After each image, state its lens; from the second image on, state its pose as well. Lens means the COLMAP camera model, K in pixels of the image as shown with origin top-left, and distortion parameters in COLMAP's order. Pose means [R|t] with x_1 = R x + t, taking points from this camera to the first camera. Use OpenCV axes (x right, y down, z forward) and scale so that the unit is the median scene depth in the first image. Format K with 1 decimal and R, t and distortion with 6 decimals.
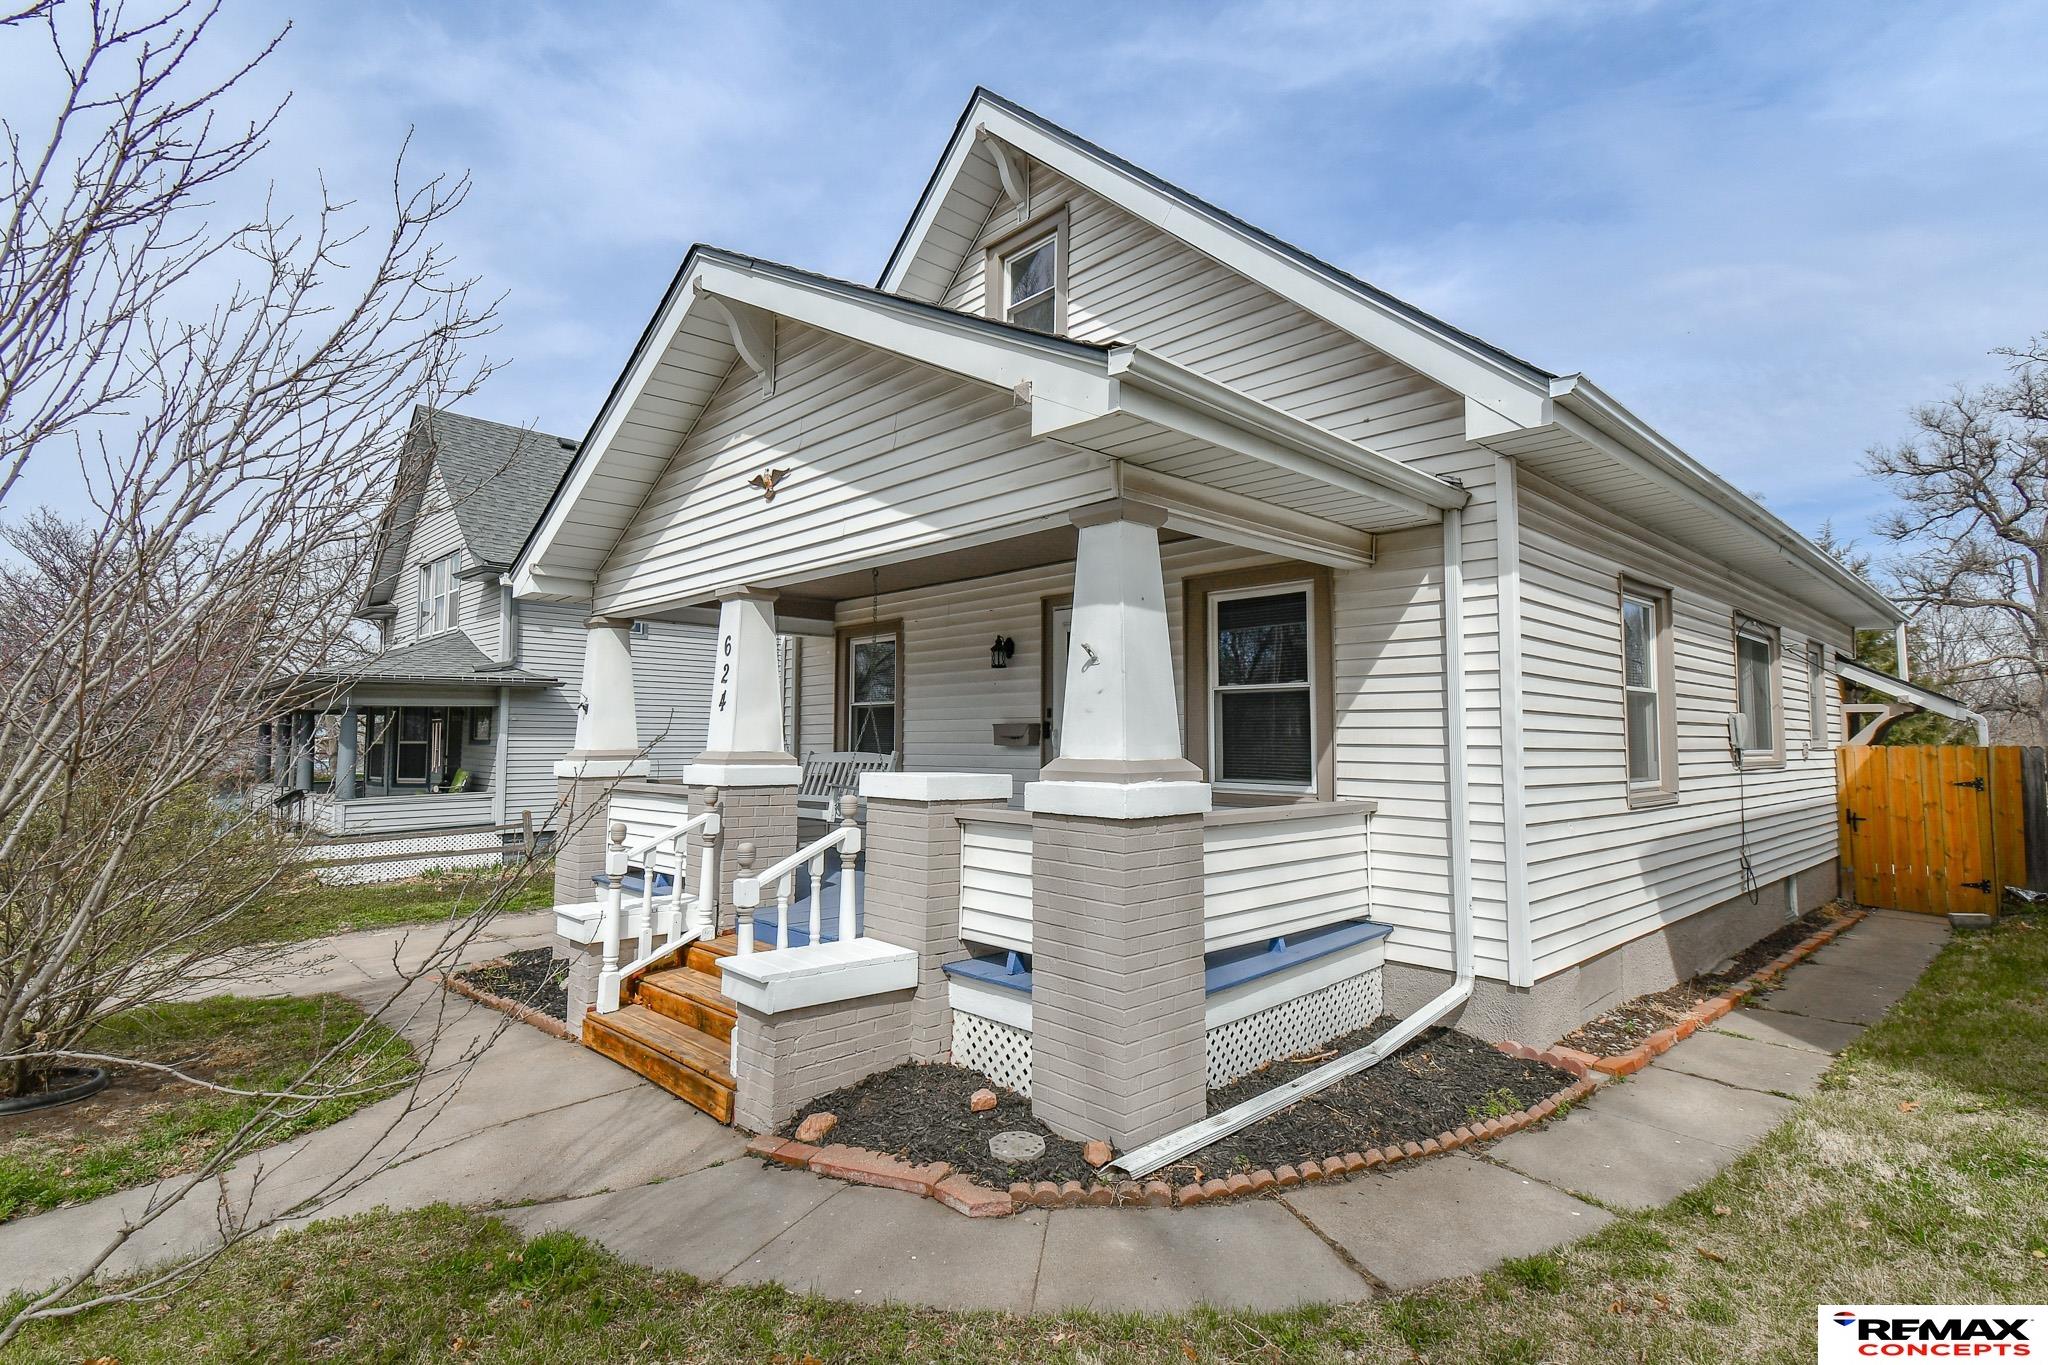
lens RADIAL K [[967.6, 0, 1035.3], [0, 967.6, 686.8], [0, 0, 1]] dist [0.022877, -0.002990]
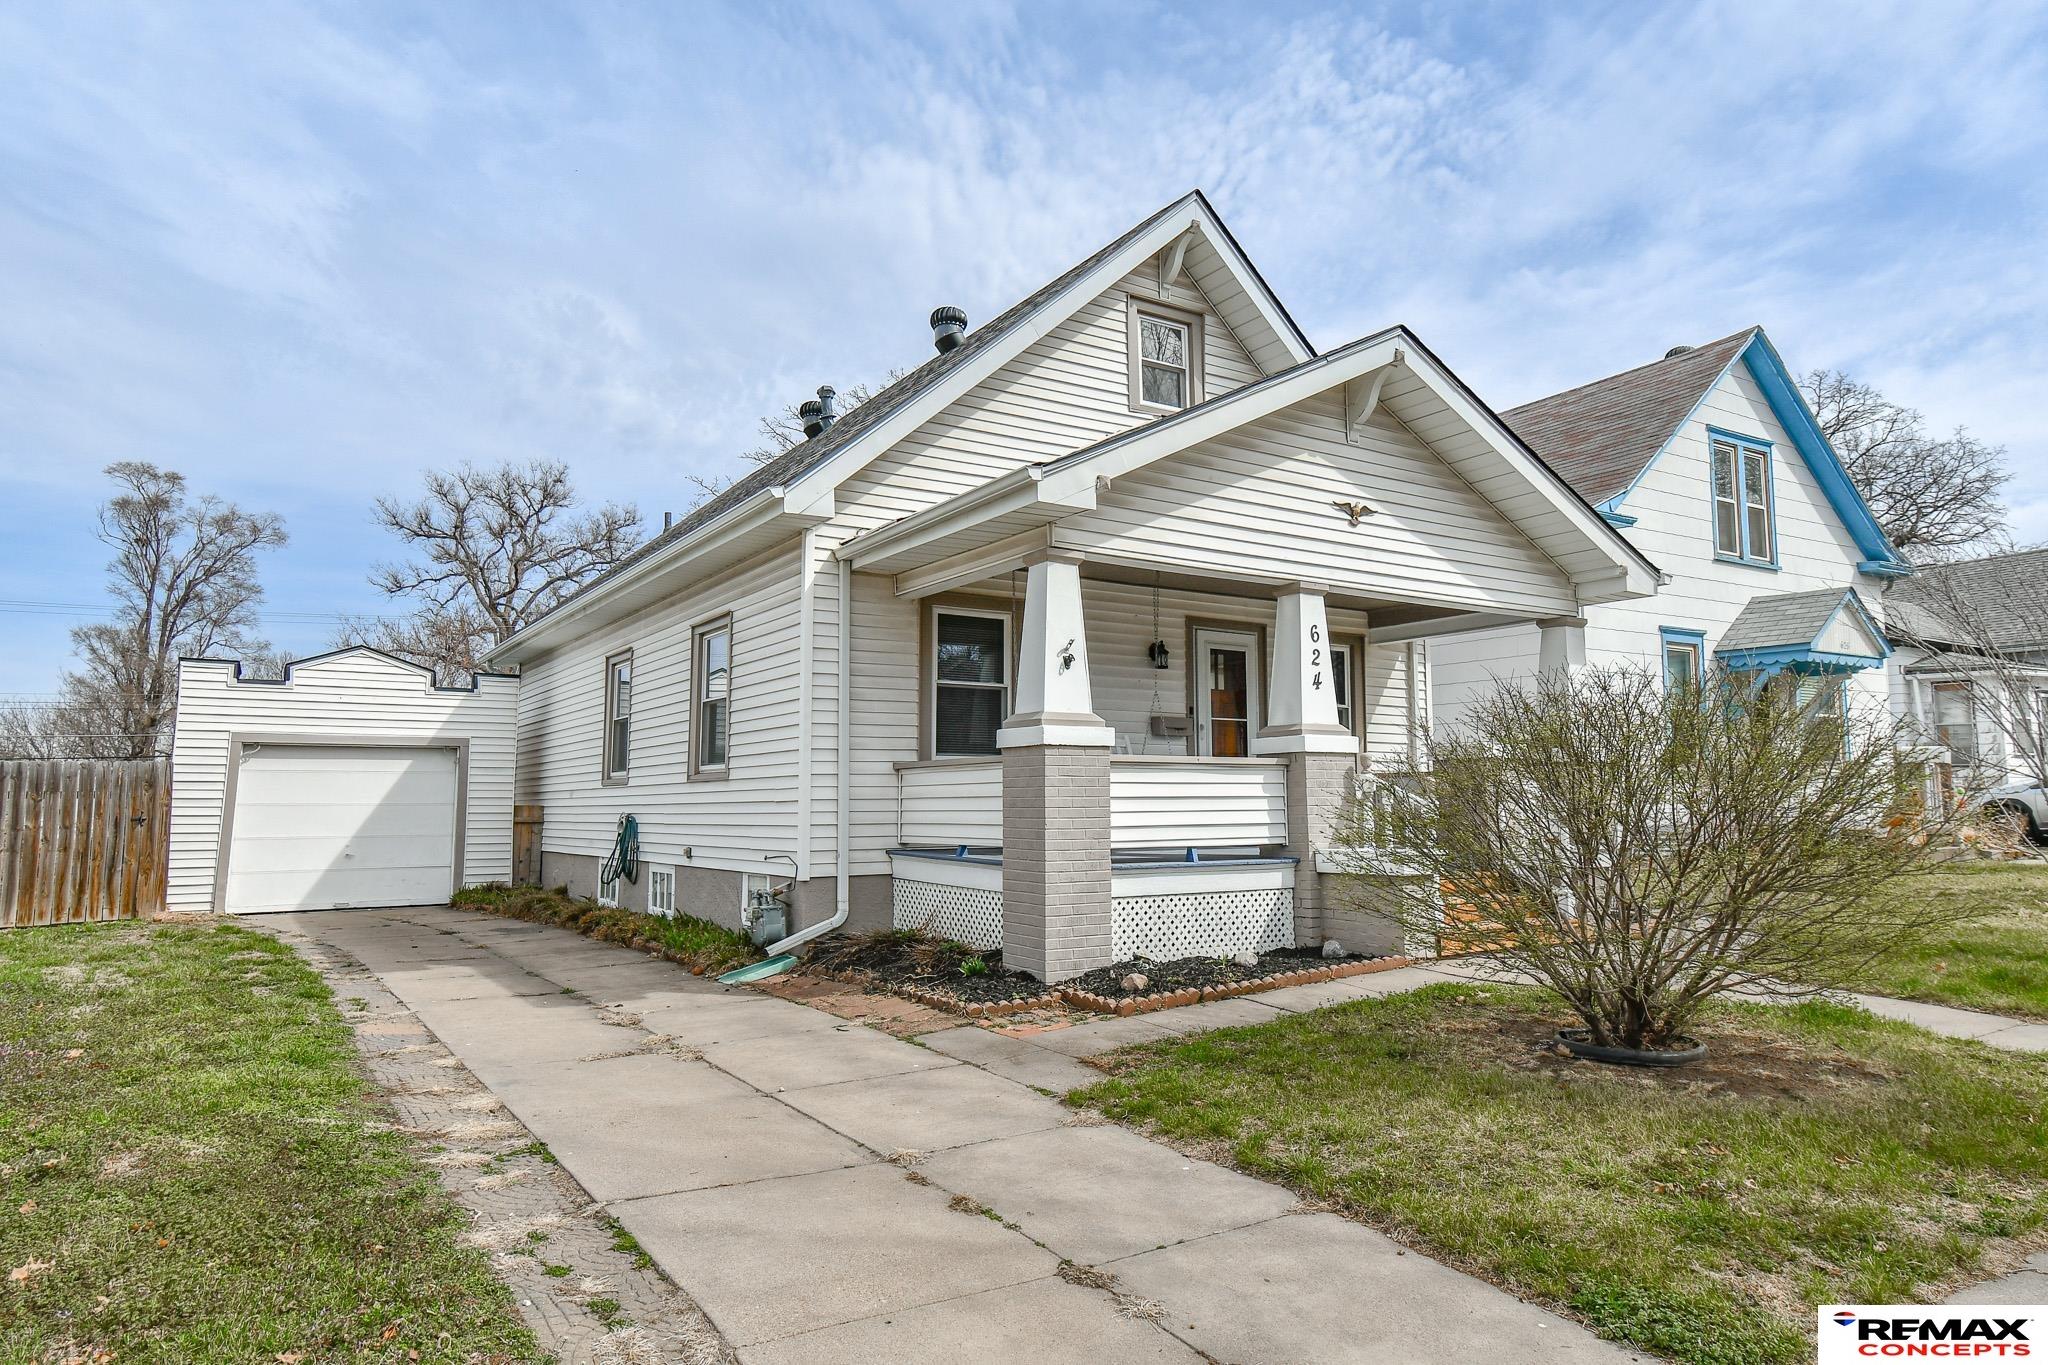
lens RADIAL K [[1185.5, 0, 1007.7], [0, 1185.5, 688.1], [0, 0, 1]] dist [0.042055, 0.000013]
pose [[0.232401, 0.091347, 0.968321, -1.845245], [-0.052562, 0.995305, -0.081278, 0.163850], [-0.971199, -0.032008, 0.236111, 1.064809]]
